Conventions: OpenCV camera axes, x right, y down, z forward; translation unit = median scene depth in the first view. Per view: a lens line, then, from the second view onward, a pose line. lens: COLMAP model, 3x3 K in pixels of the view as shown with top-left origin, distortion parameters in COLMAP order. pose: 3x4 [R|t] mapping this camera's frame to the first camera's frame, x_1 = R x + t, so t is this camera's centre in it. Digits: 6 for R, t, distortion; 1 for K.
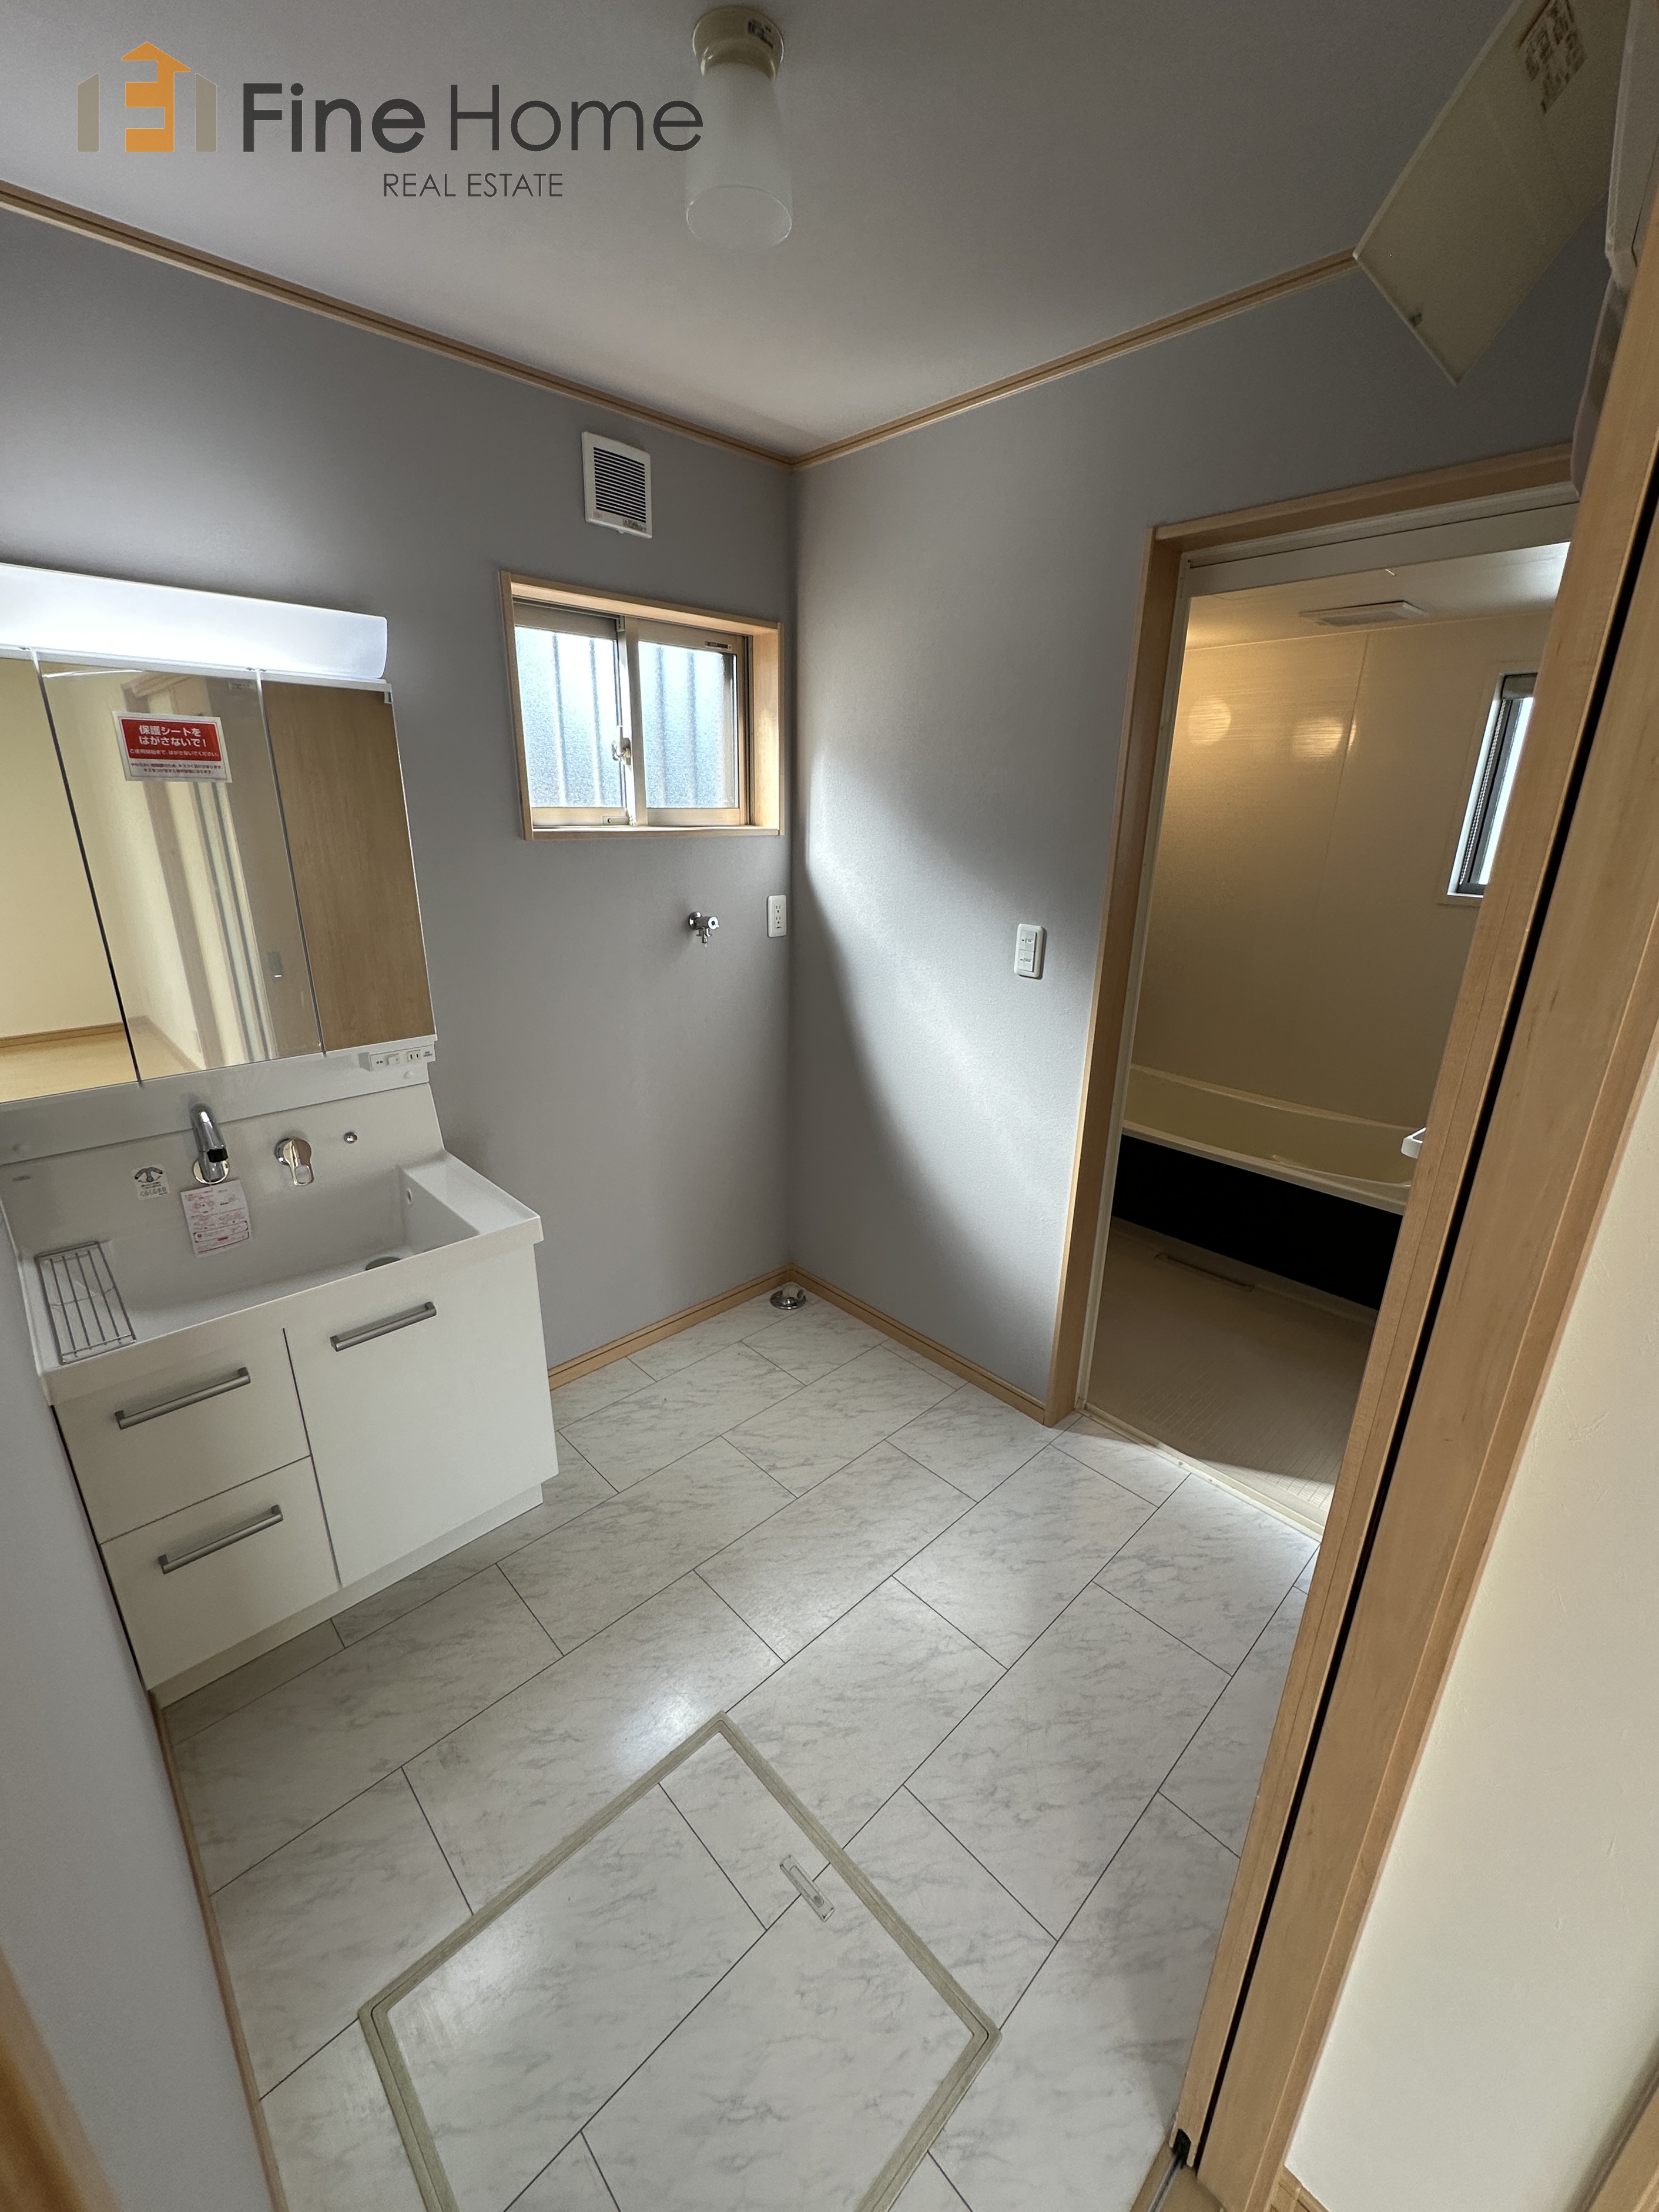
lens RADIAL K [[886.8, 0, 830.6], [0, 886.8, 1108.1], [0, 0, 1]] dist [-0.000765, 0.000218]
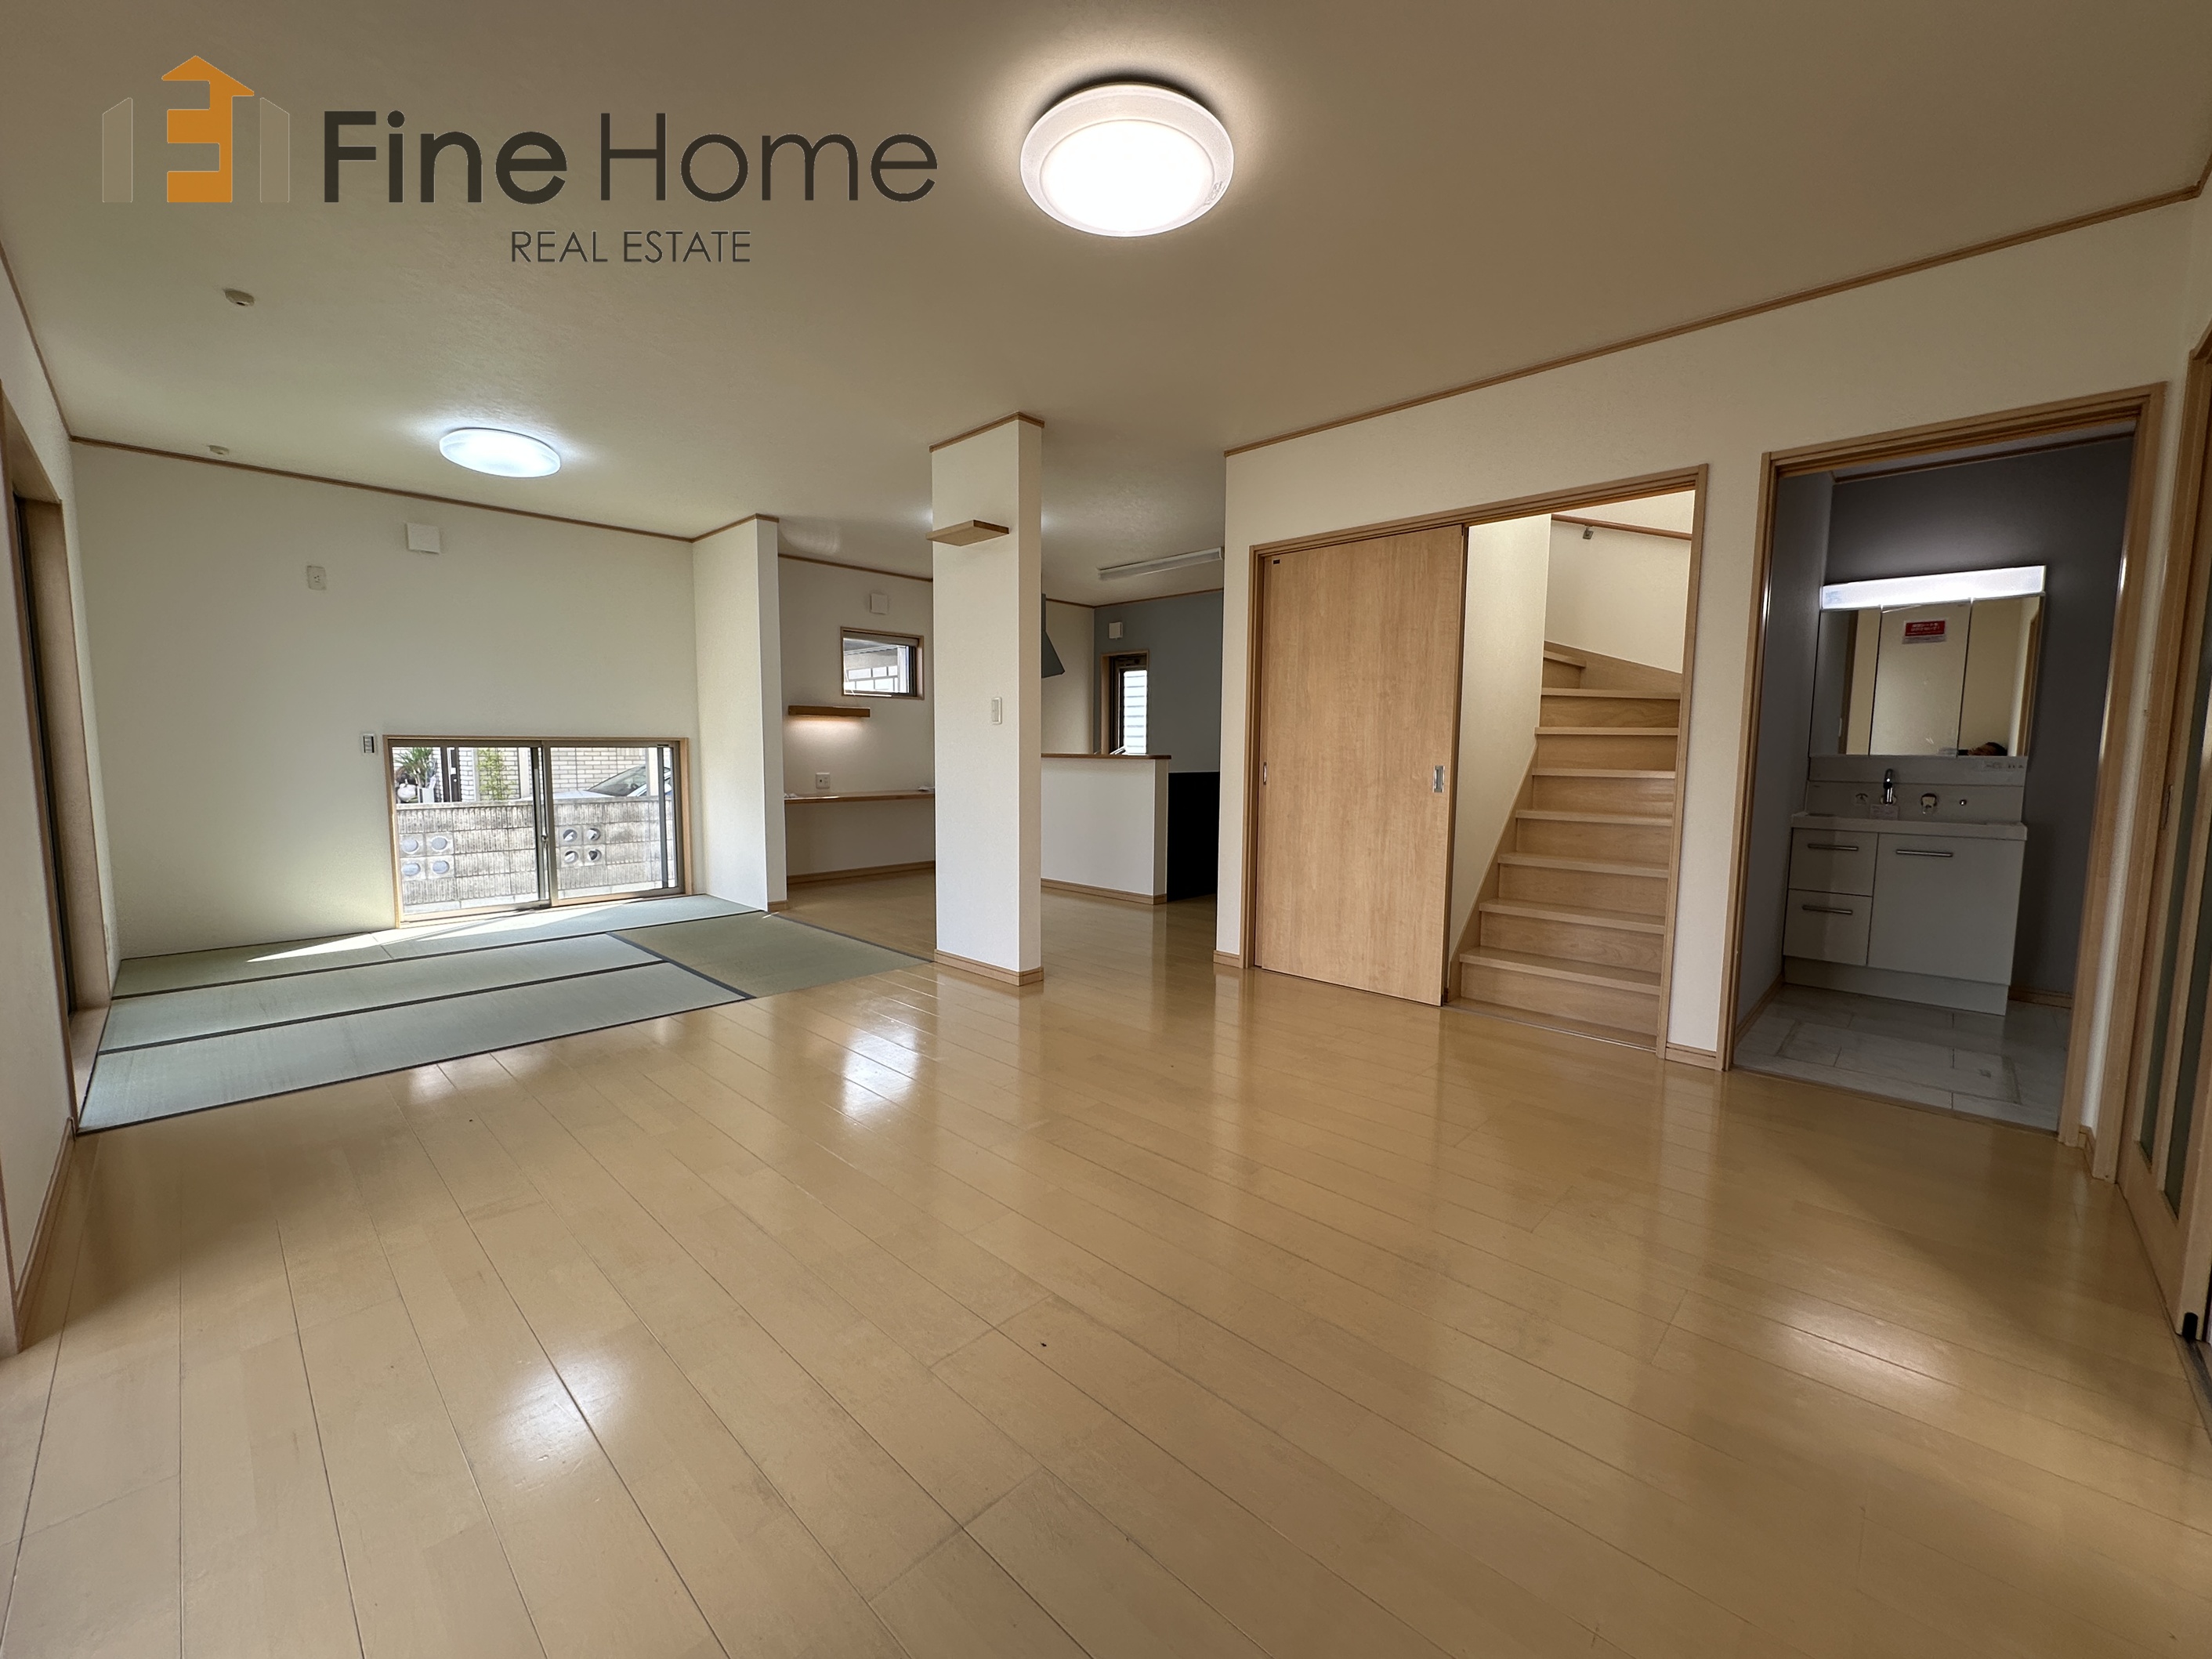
lens RADIAL K [[886.8, 0, 1112.0], [0, 886.8, 826.7], [0, 0, 1]] dist [-0.000765, 0.000218]
pose [[0.046377, 0.079063, -0.995790, 1.912613], [-0.332263, 0.941323, 0.059264, 0.830542], [0.942046, 0.328116, 0.069925, -1.343888]]
